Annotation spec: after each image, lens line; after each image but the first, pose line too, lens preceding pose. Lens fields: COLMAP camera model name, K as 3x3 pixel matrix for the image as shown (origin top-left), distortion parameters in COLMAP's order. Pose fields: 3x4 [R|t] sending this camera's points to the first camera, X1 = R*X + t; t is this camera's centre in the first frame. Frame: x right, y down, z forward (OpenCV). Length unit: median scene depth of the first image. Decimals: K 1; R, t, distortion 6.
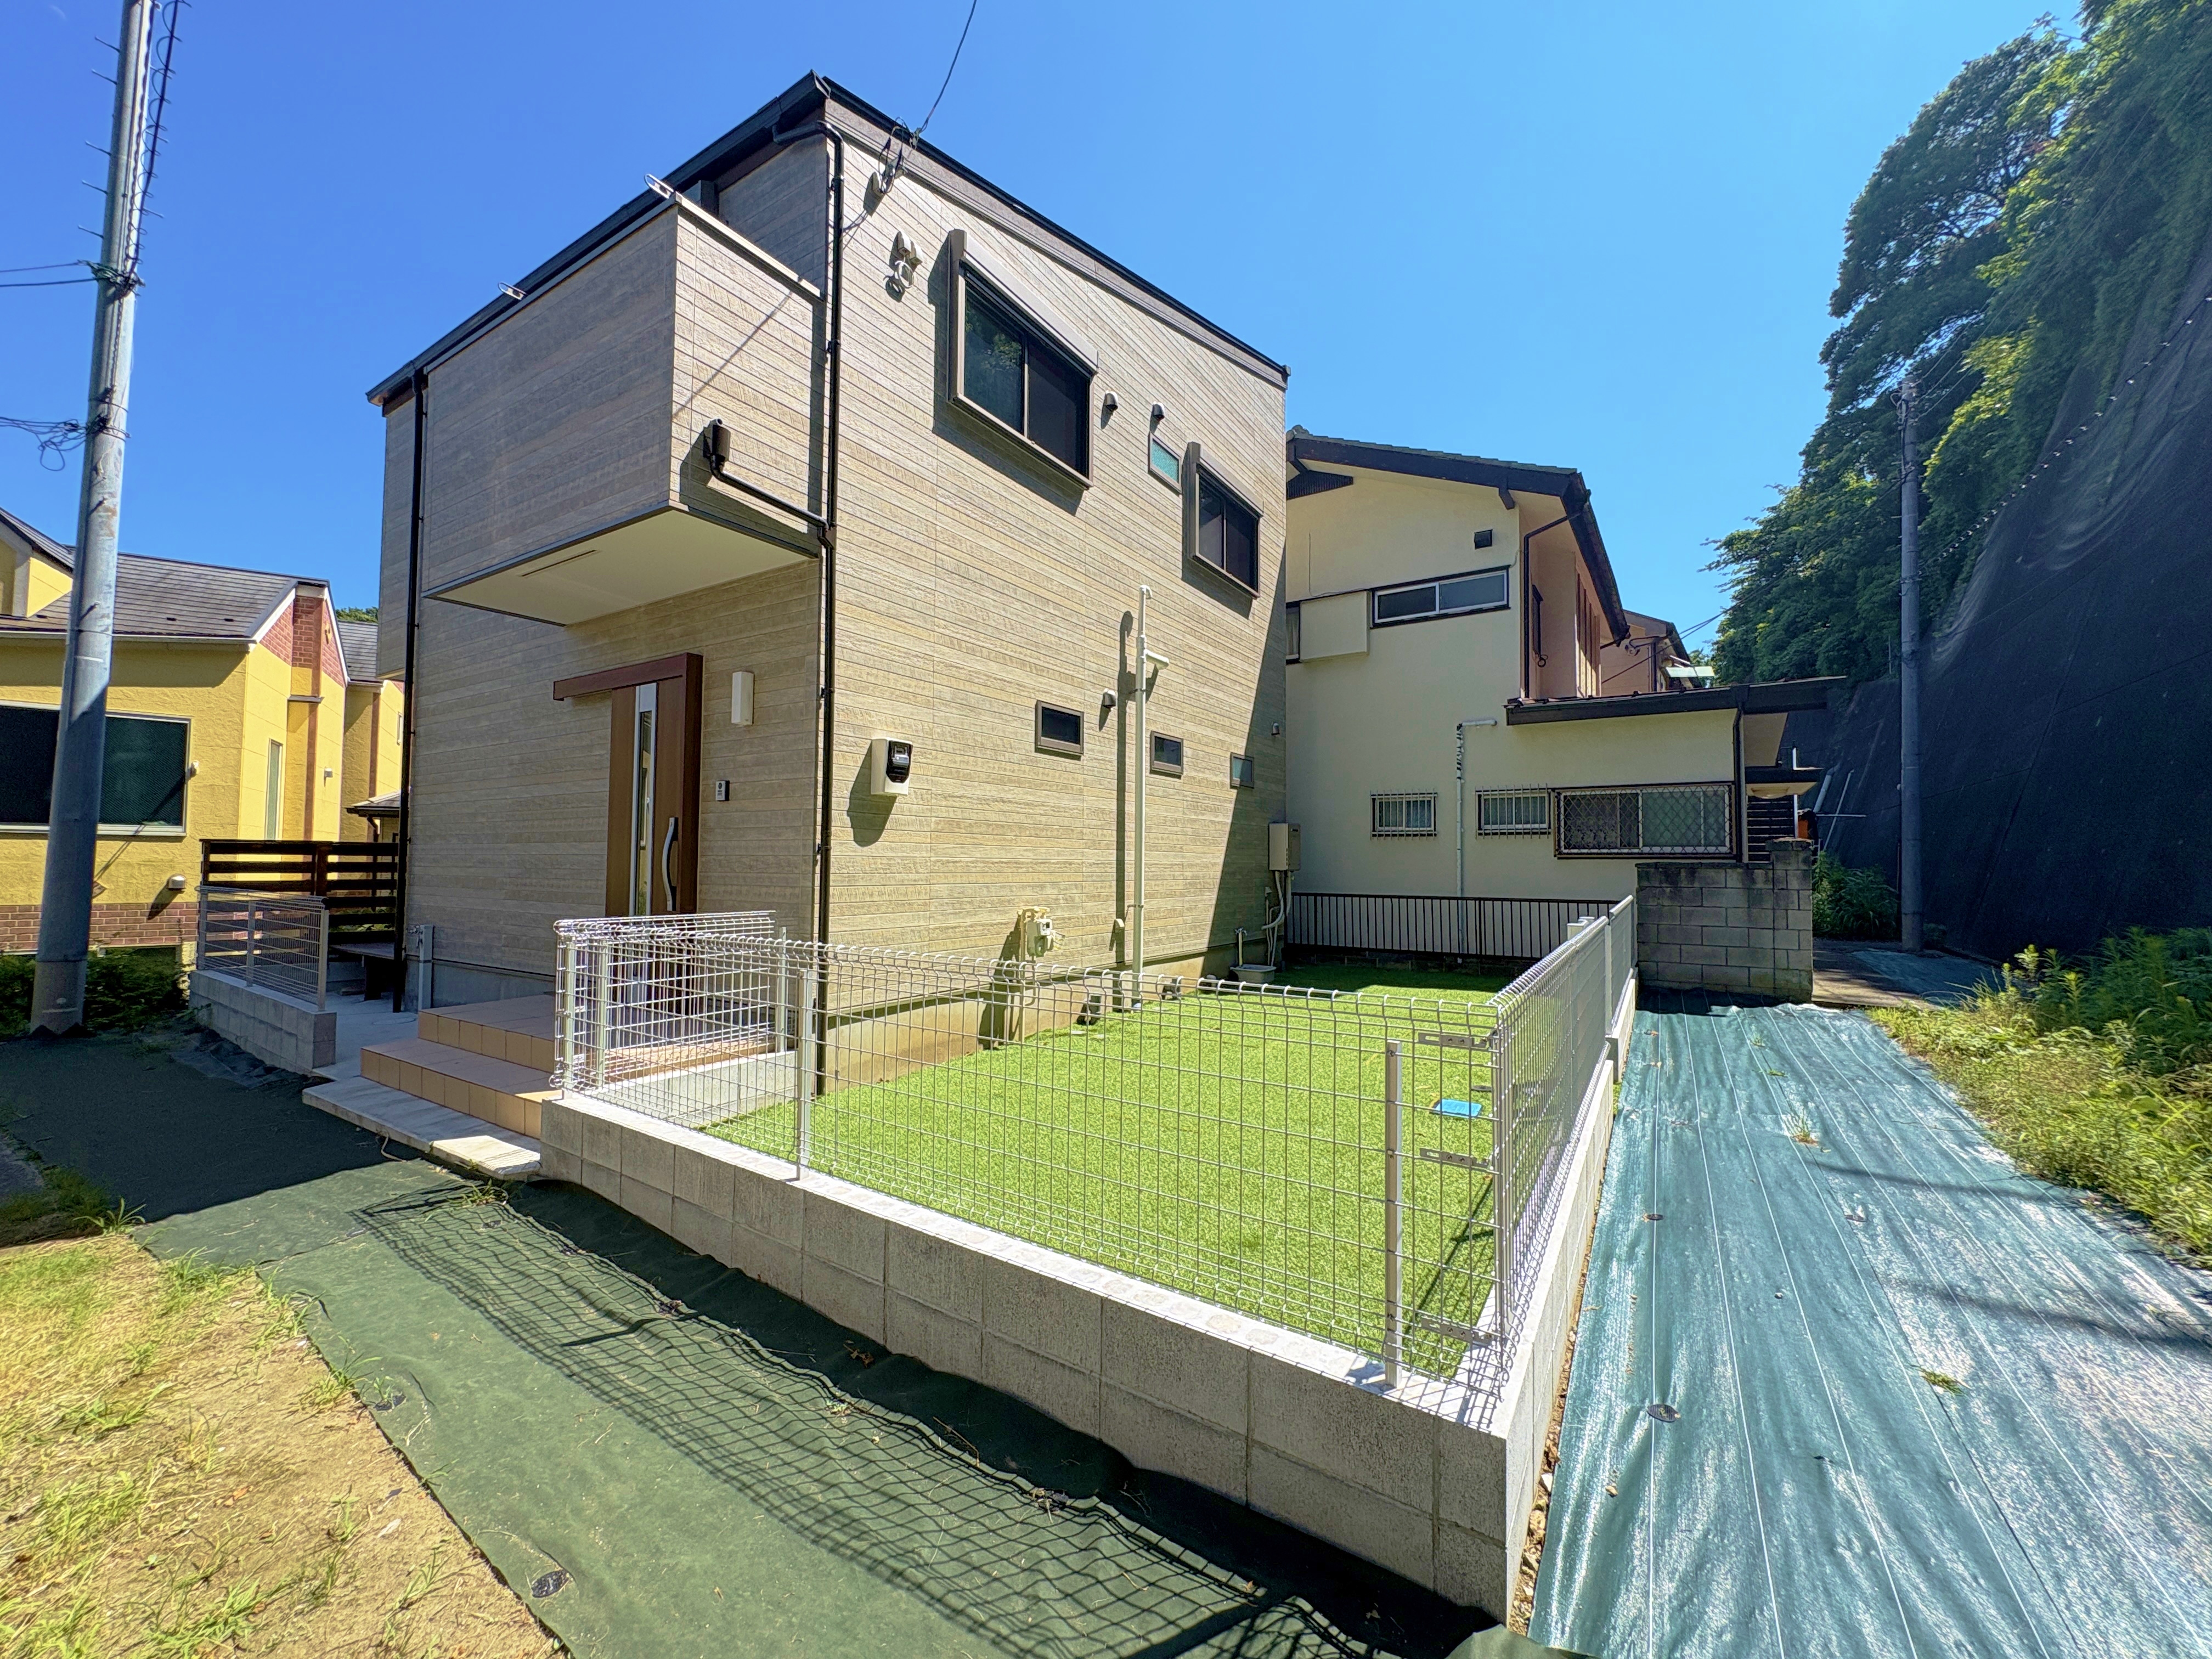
lens RADIAL K [[882.9, 0, 1106.0], [0, 882.9, 829.5], [0, 0, 1]] dist [0.000476, -0.000014]
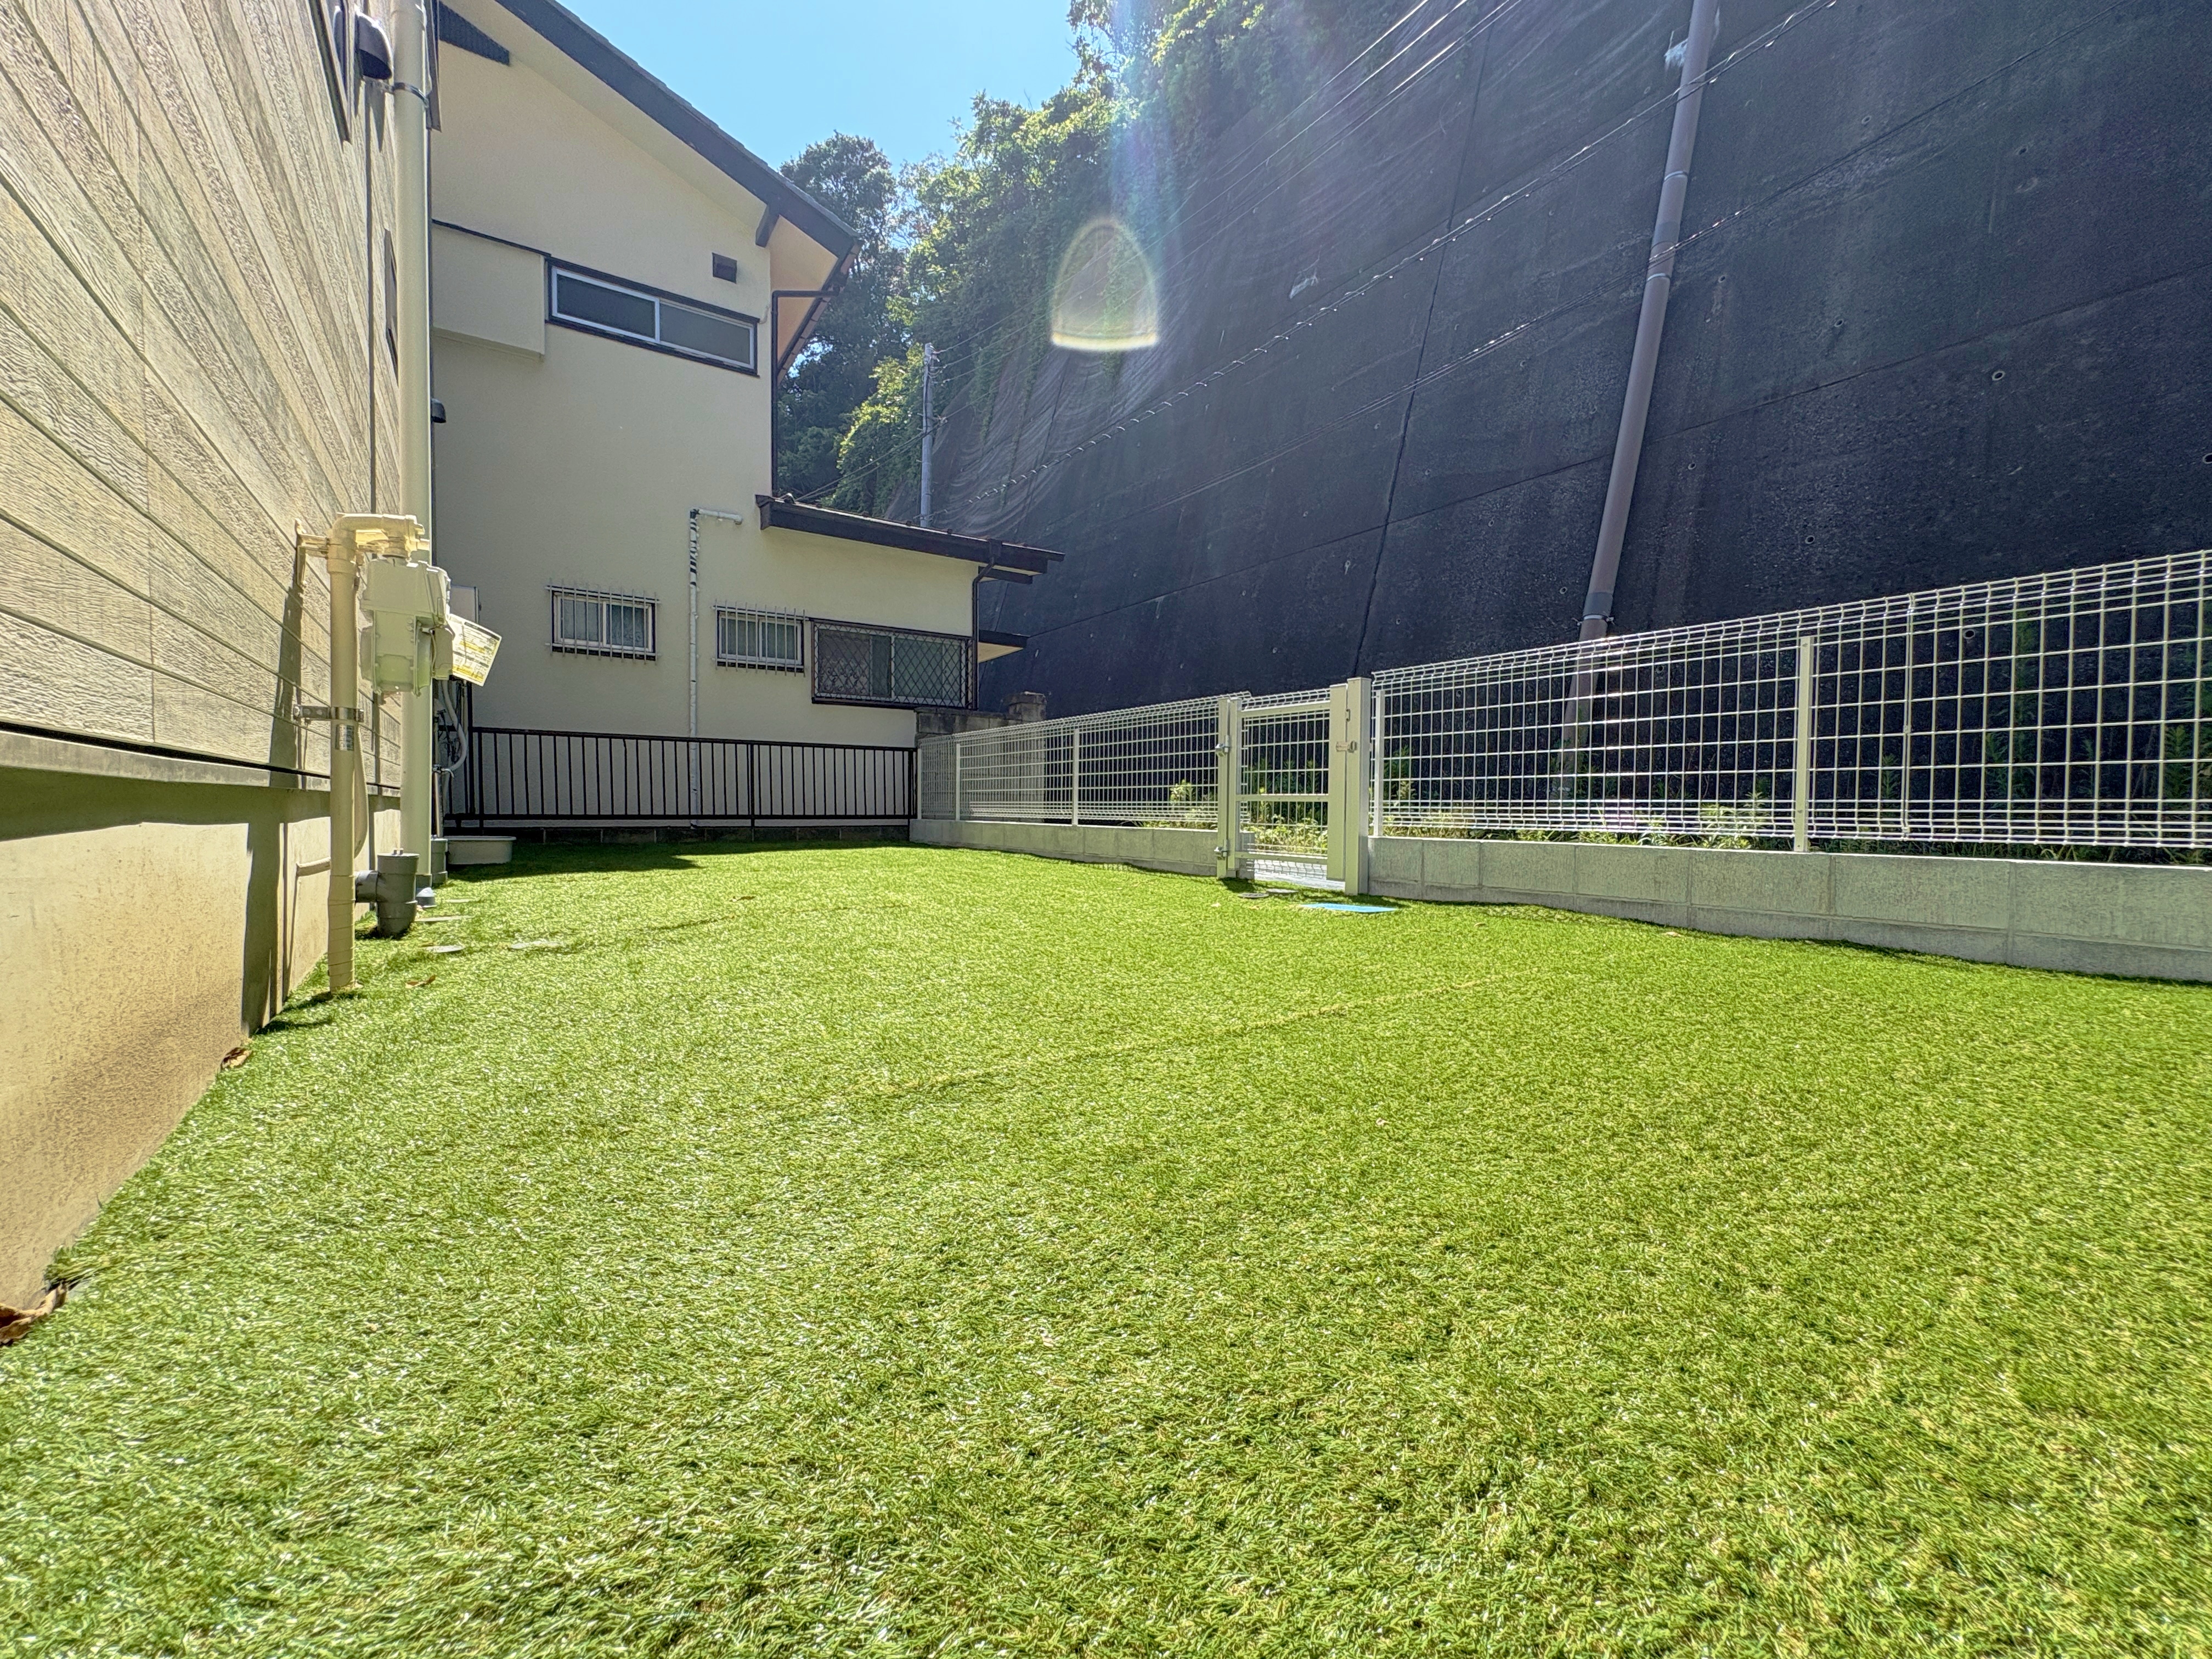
lens RADIAL K [[882.9, 0, 1106.0], [0, 882.9, 829.5], [0, 0, 1]] dist [0.000476, -0.000014]
pose [[0.387023, -0.027769, 0.921652, -0.148925], [-0.043046, 0.997912, 0.048143, 0.095259], [-0.921065, -0.058306, 0.385020, 0.388060]]
